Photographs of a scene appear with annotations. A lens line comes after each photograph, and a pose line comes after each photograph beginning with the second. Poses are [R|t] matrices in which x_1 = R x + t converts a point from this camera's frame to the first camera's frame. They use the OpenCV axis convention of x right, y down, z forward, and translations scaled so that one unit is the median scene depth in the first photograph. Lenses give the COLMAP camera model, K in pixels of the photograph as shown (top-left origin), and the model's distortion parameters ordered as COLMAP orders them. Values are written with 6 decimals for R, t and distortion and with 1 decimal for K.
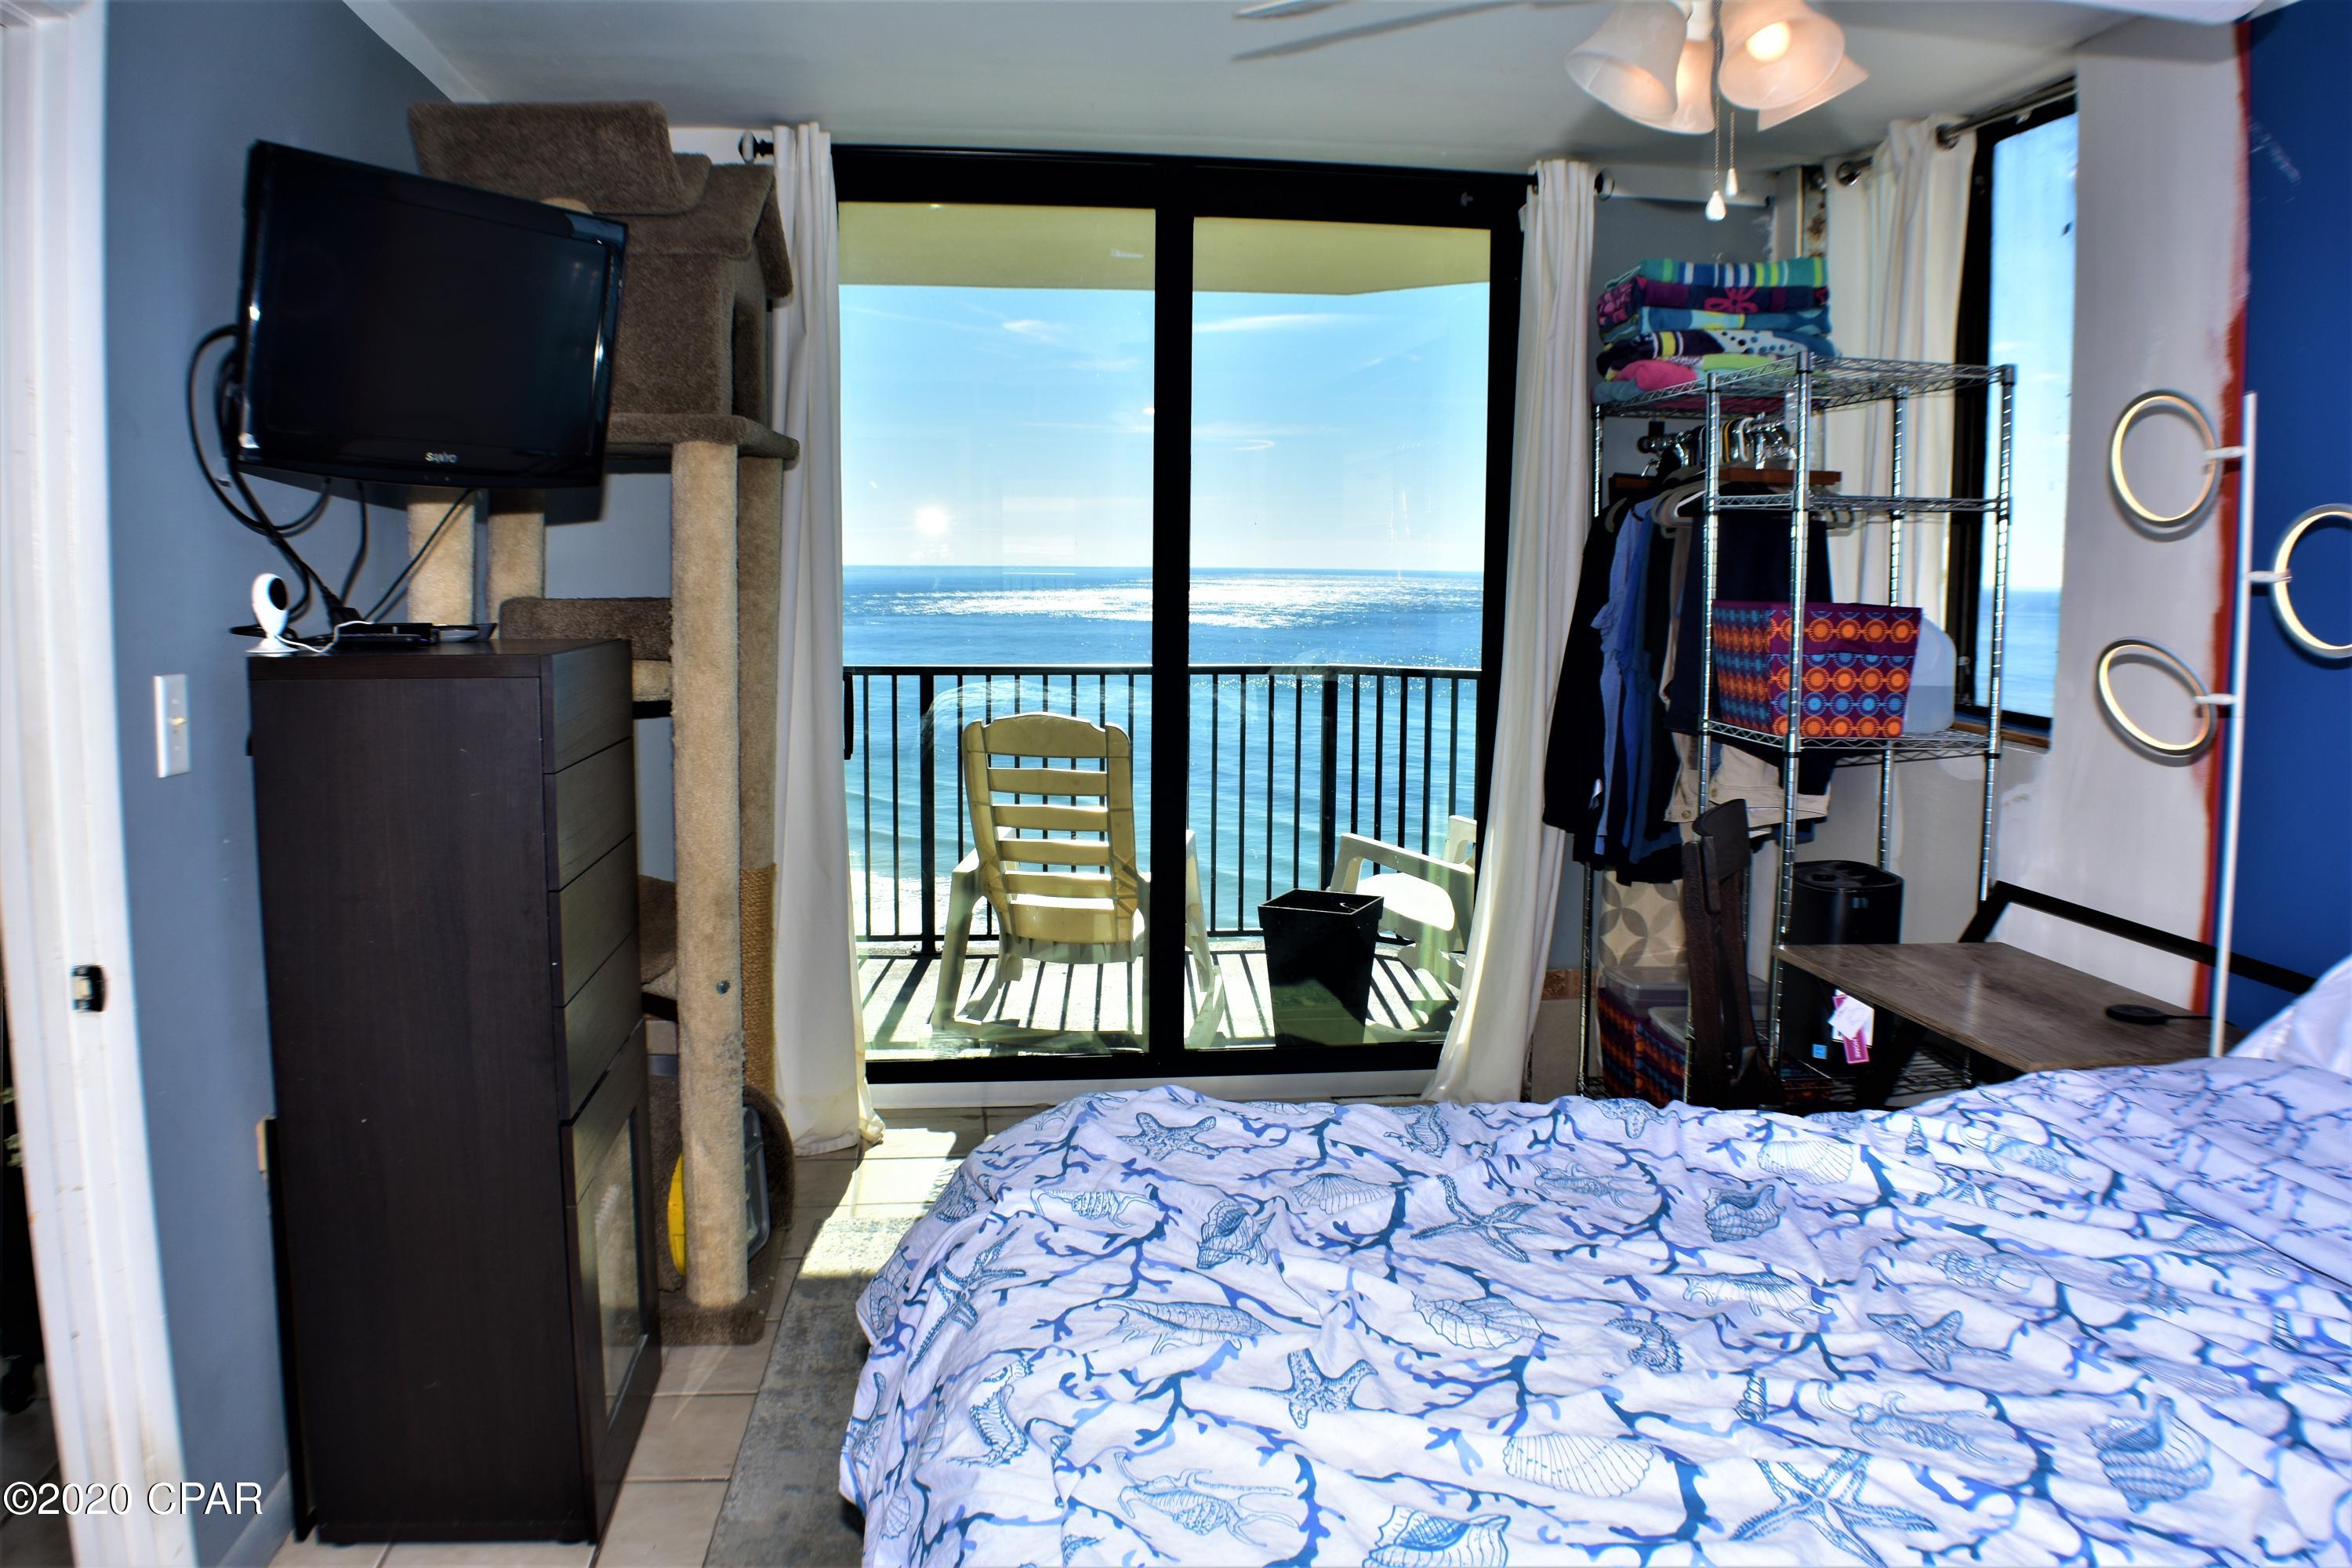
lens RADIAL K [[1827.9, 0, 1176.0], [0, 1827.9, 784.0], [0, 0, 1]] dist [-0.147014, 0.017062]
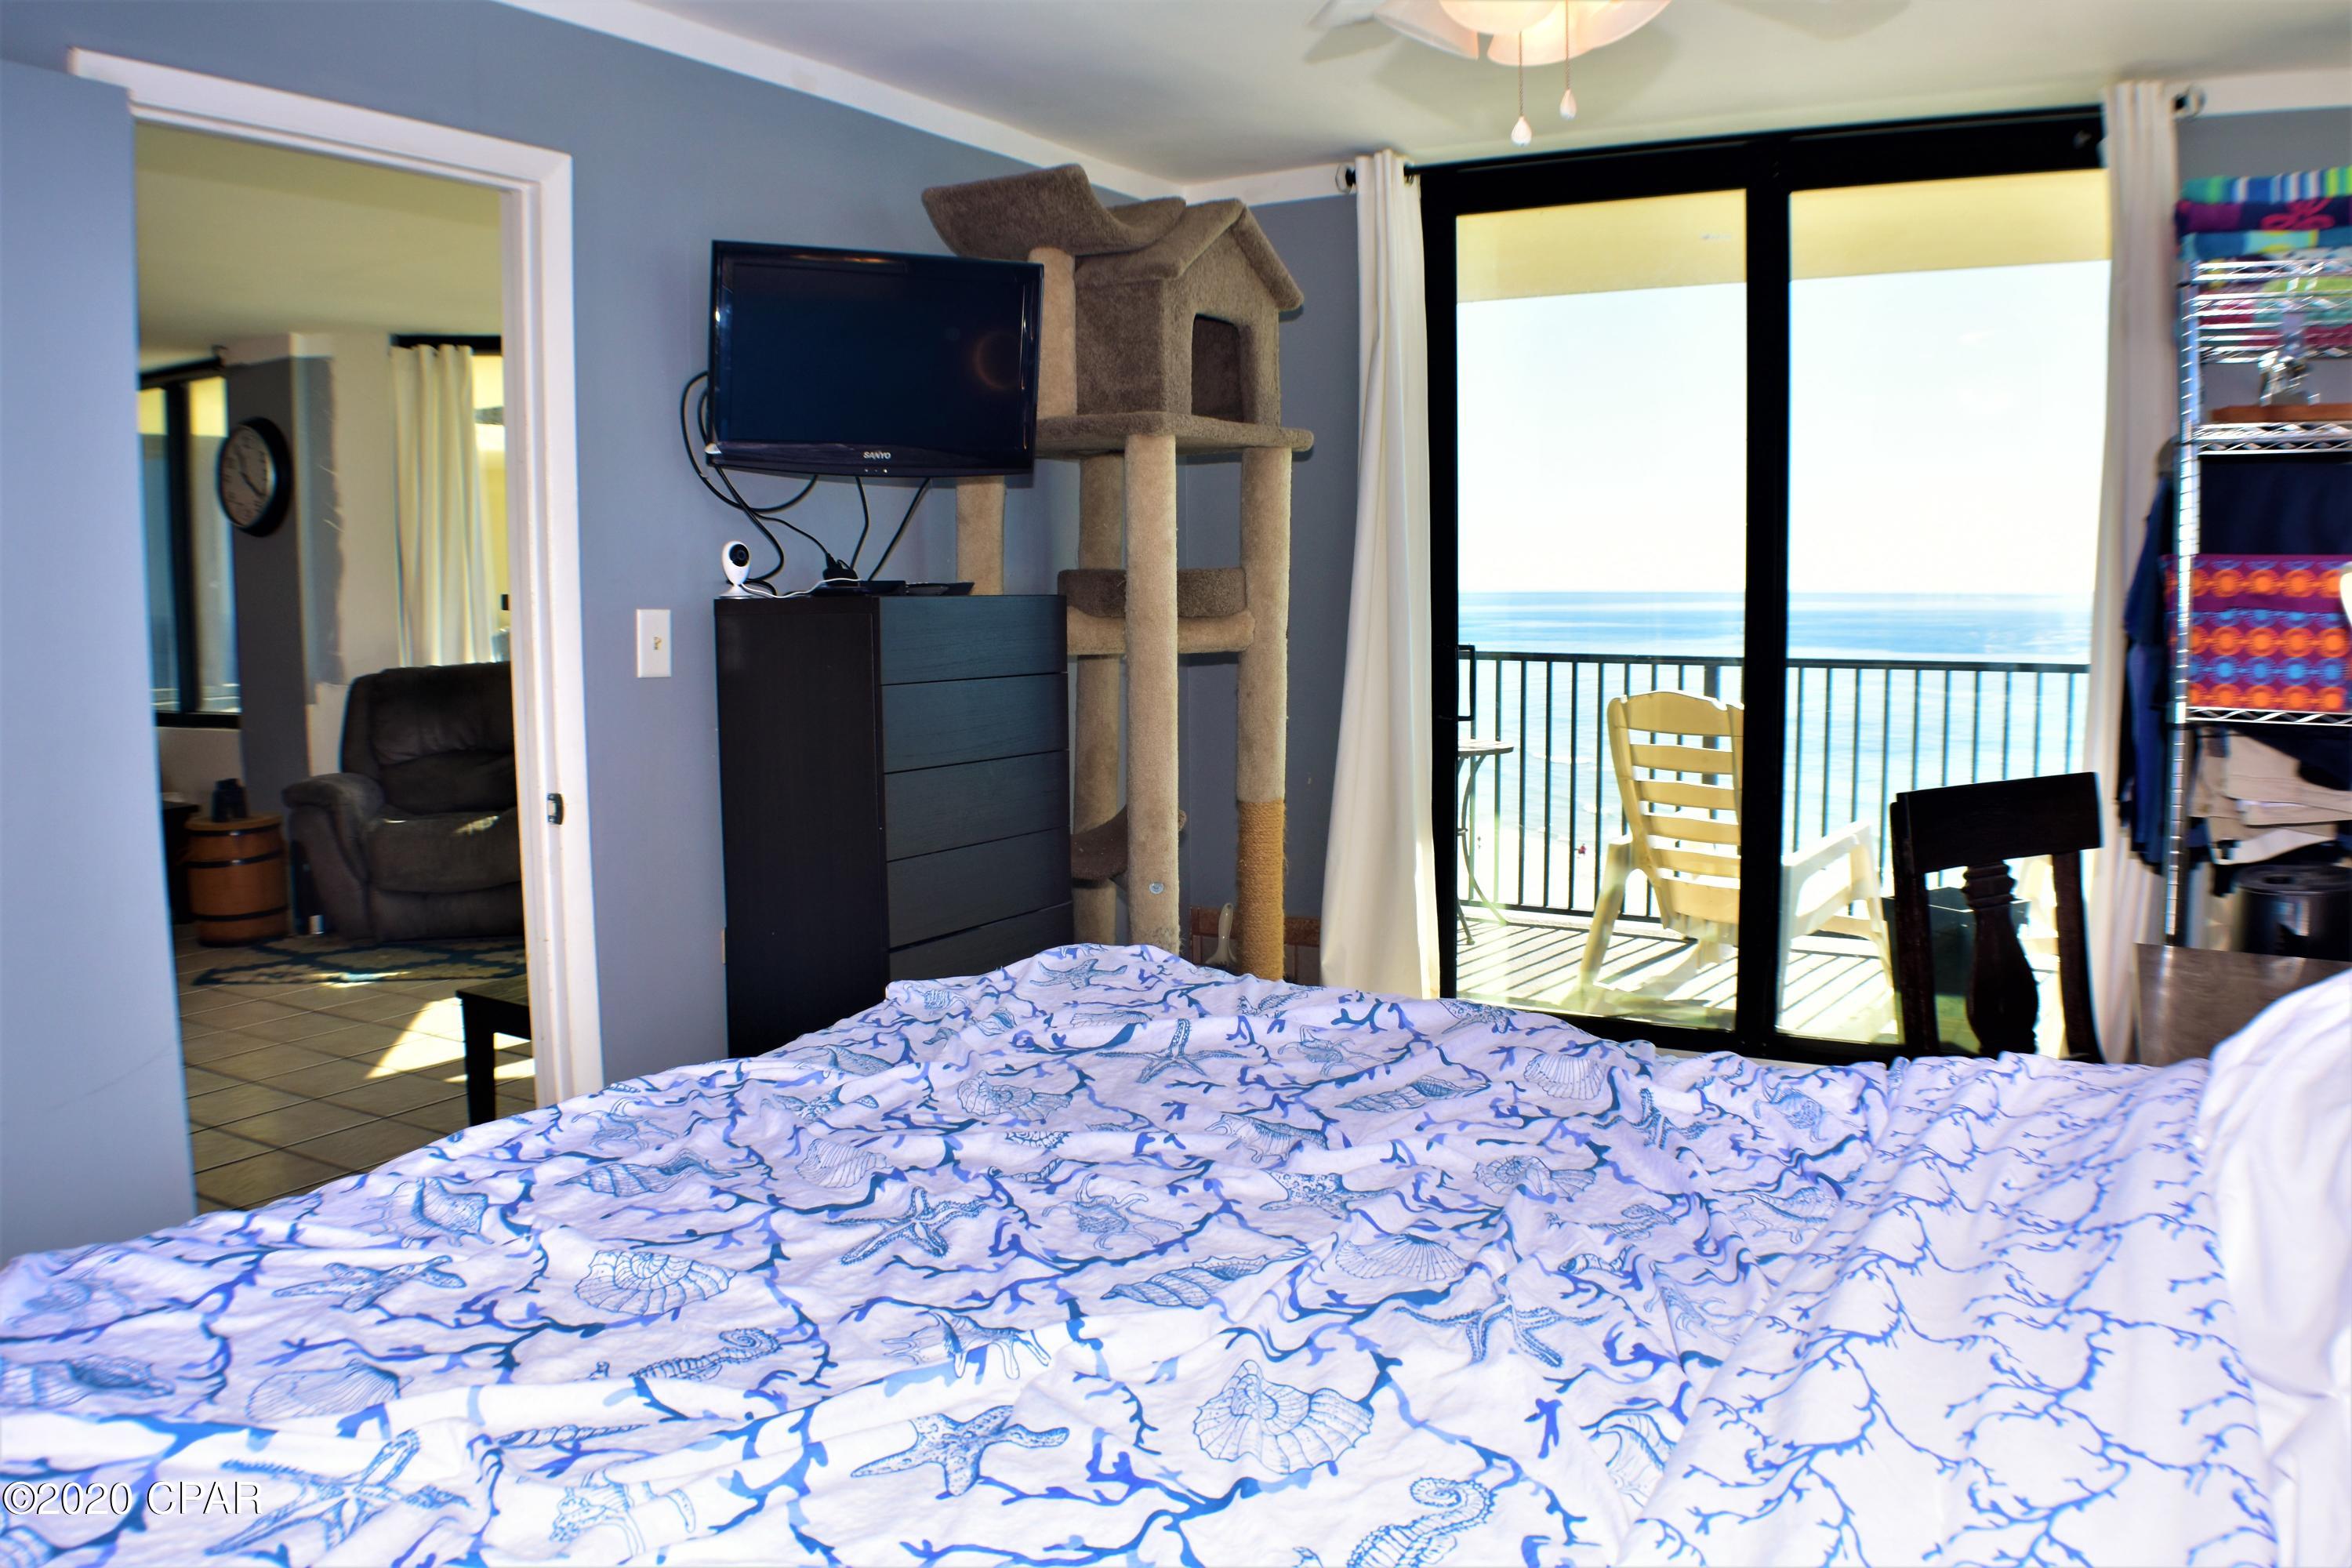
lens RADIAL K [[1827.9, 0, 1176.0], [0, 1827.9, 784.0], [0, 0, 1]] dist [-0.147014, 0.017062]
pose [[0.791623, 0.048537, -0.609079, 0.395624], [-0.057126, 0.998353, 0.005311, 0.028868], [0.608334, 0.030590, 0.793092, 0.035141]]
